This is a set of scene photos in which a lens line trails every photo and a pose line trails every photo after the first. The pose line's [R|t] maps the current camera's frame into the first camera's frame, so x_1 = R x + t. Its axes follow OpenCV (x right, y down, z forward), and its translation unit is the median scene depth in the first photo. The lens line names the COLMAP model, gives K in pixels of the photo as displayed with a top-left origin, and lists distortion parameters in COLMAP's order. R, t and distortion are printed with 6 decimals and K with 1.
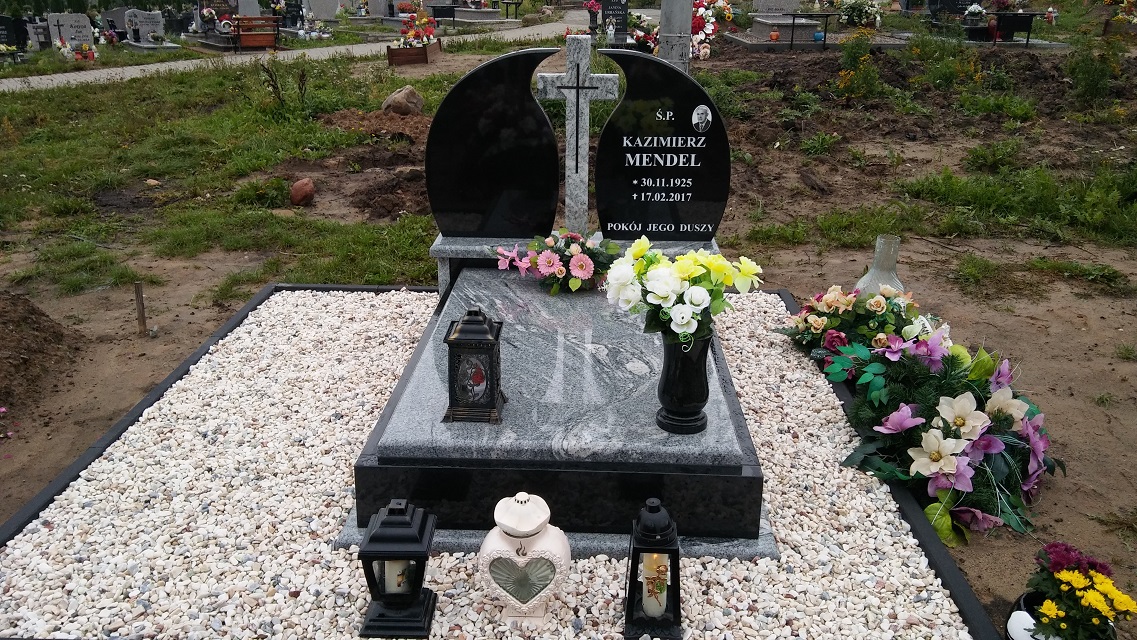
lens RADIAL K [[871.3, 0, 568.5], [0, 871.3, 320.0], [0, 0, 1]] dist [0.116357, -0.154827]
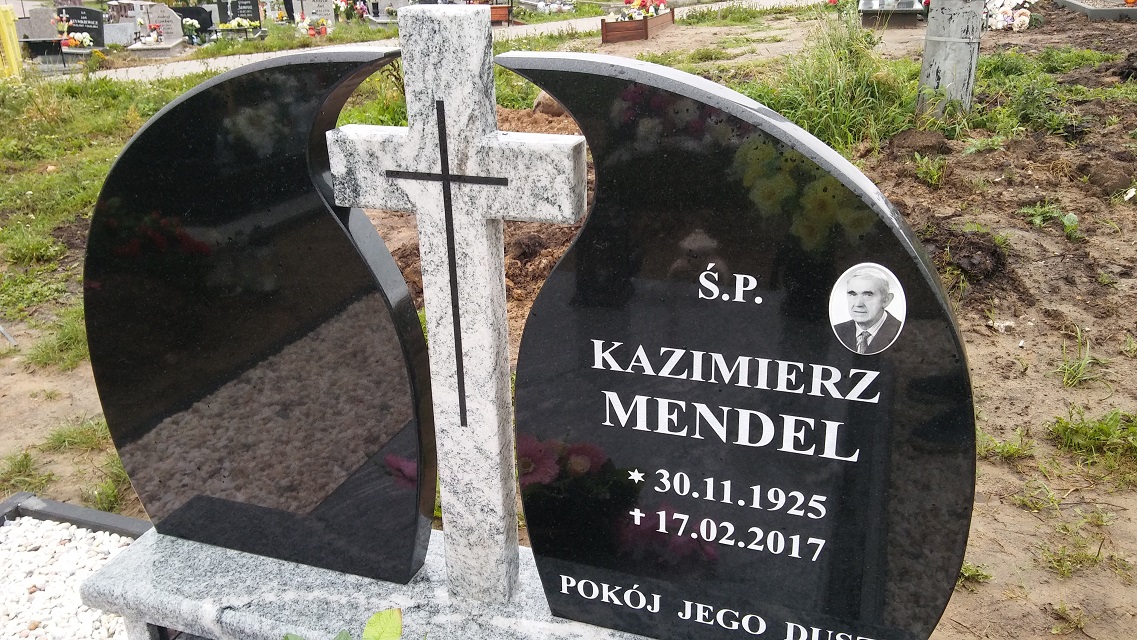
lens RADIAL K [[926.1, 0, 568.5], [0, 926.1, 320.0], [0, 0, 1]] dist [0.147307, -0.191948]
pose [[0.959029, 0.081383, -0.271368, 0.139195], [-0.078303, 0.996683, 0.022177, -0.219982], [0.272272, -0.000019, 0.962220, 0.682466]]
